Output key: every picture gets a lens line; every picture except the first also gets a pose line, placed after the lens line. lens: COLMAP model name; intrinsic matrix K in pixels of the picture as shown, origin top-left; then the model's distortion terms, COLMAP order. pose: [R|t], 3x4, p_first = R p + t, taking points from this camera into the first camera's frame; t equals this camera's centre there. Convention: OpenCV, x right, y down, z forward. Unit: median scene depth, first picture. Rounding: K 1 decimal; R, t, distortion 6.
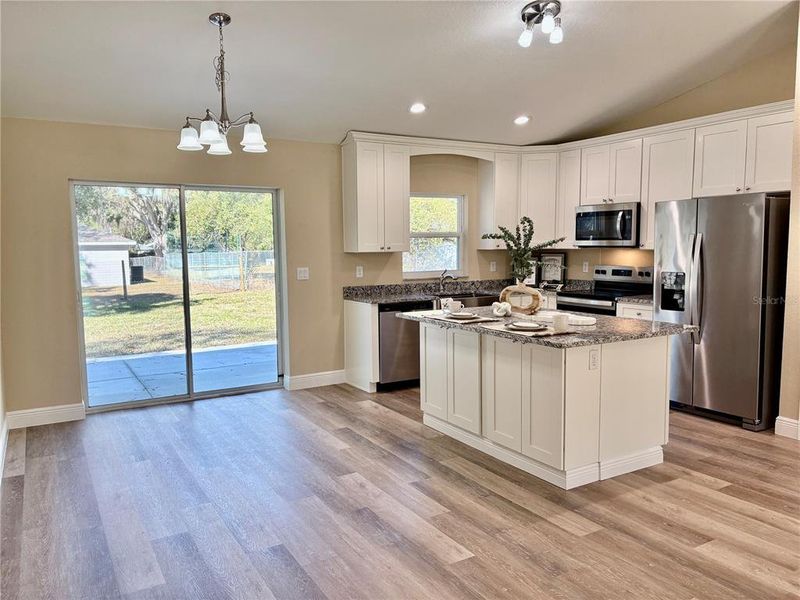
lens RADIAL K [[604.4, 0, 399.2], [0, 604.4, 305.4], [0, 0, 1]] dist [0.055380, -0.056640]
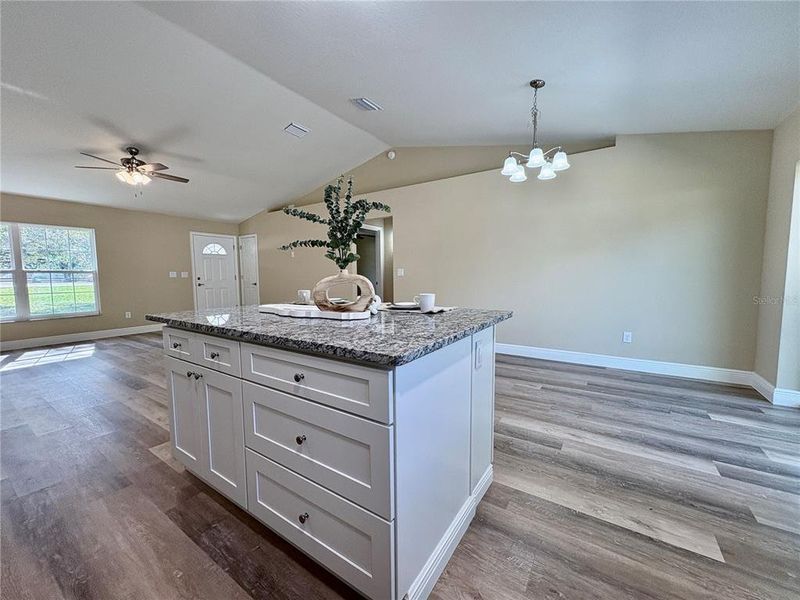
lens RADIAL K [[318.0, 0, 399.8], [0, 318.0, 299.2], [0, 0, 1]] dist [0.000504, 0.000212]
pose [[-0.901116, 0.053848, -0.430221, 0.247608], [-0.024894, 0.984195, 0.175329, -0.057341], [0.432863, 0.168701, -0.885534, 1.110702]]
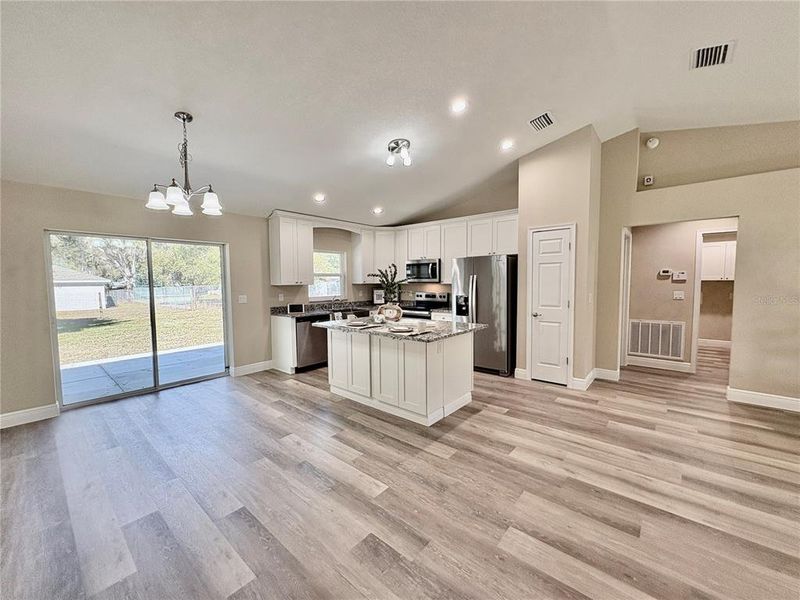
lens RADIAL K [[318.0, 0, 399.9], [0, 318.0, 300.9], [0, 0, 1]] dist [0.000504, 0.000212]
pose [[0.946234, -0.017759, 0.322995, -0.047938], [0.031455, 0.998812, -0.037231, -0.006906], [-0.321950, 0.045389, 0.945668, 0.123594]]
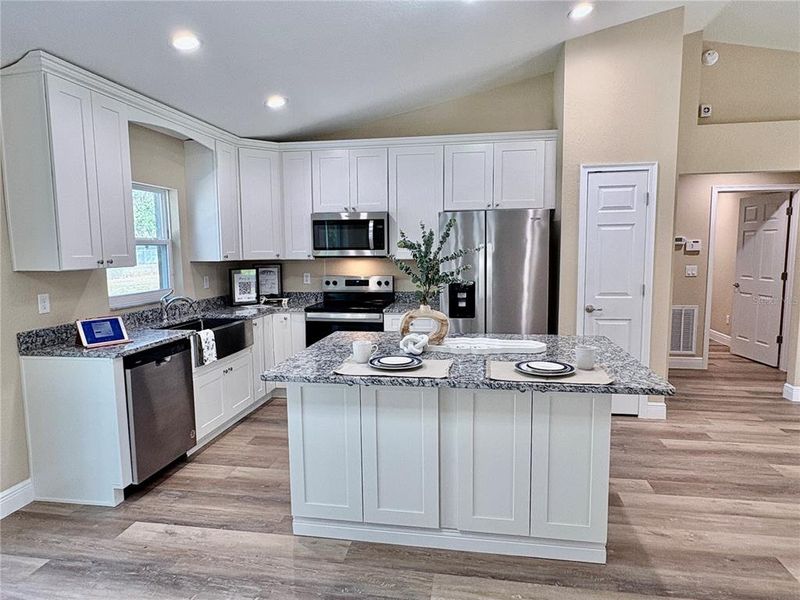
lens RADIAL K [[491.6, 0, 396.1], [0, 491.6, 302.9], [0, 0, 1]] dist [0.001689, 0.000000]
pose [[0.651143, -0.081794, 0.754535, -0.237238], [0.081811, 0.995947, 0.037364, -0.054550], [-0.754533, 0.037400, 0.655196, 0.507710]]
